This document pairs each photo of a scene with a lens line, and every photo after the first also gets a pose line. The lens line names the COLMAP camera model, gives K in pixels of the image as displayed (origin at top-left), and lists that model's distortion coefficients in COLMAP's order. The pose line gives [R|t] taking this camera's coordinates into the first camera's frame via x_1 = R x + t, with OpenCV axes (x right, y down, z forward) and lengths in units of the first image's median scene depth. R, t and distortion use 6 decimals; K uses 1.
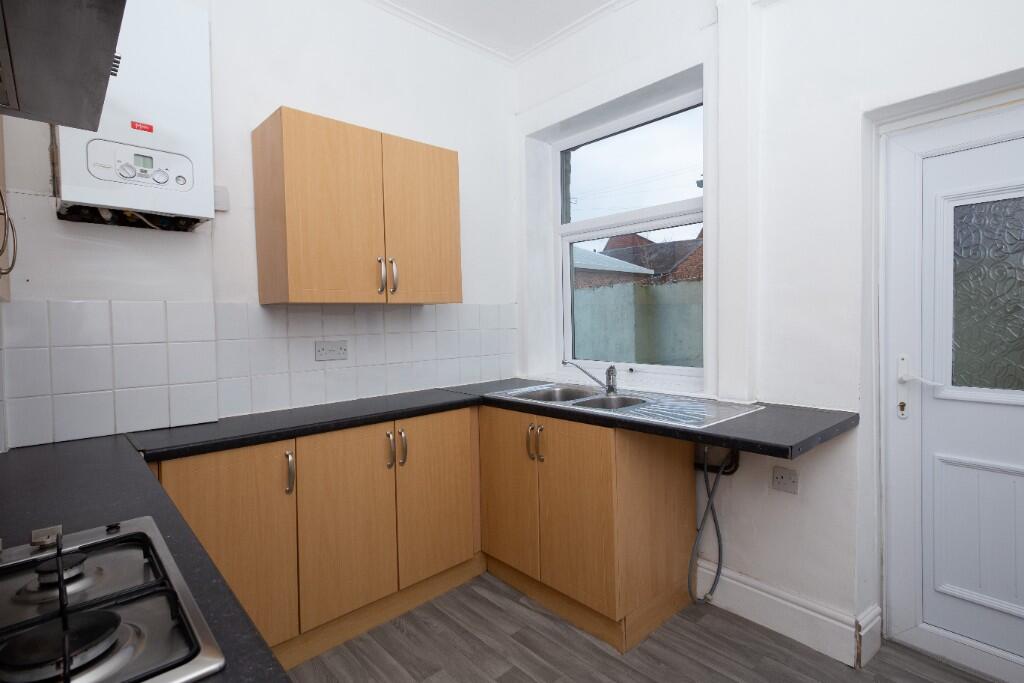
lens RADIAL K [[488.0, 0, 544.4], [0, 488.0, 321.5], [0, 0, 1]] dist [-0.001721, -0.000874]
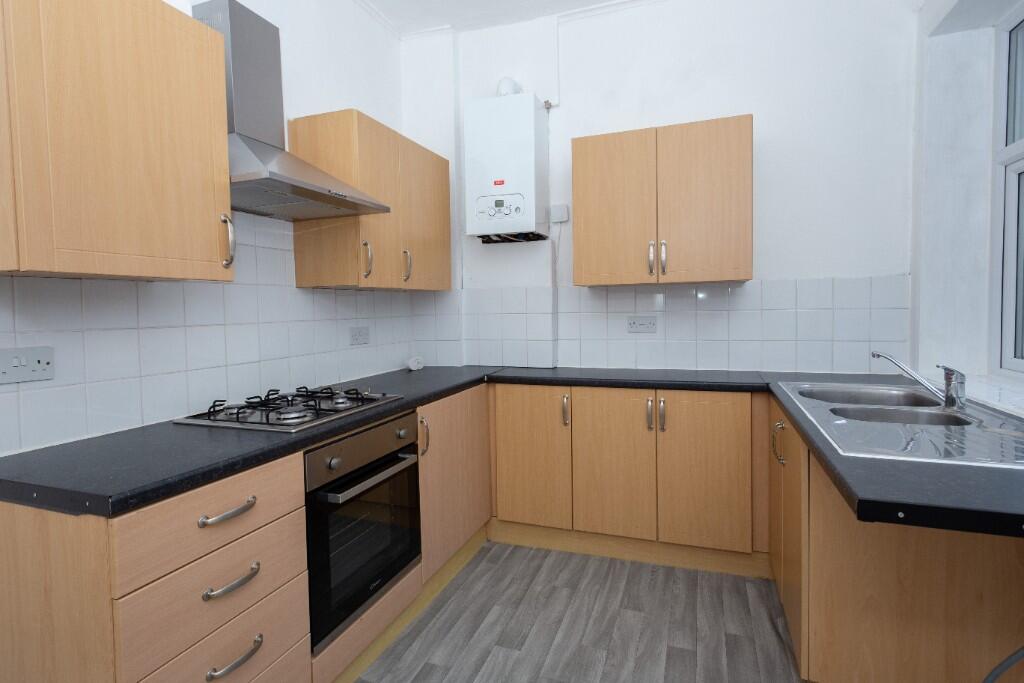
lens RADIAL K [[522.0, 0, 510.1], [0, 522.0, 325.3], [0, 0, 1]] dist [0.025686, -0.001552]
pose [[0.440185, 0.043962, -0.896830, 0.624716], [0.008228, 0.998561, 0.052987, -0.008685], [0.897869, -0.030703, 0.439190, 0.188043]]
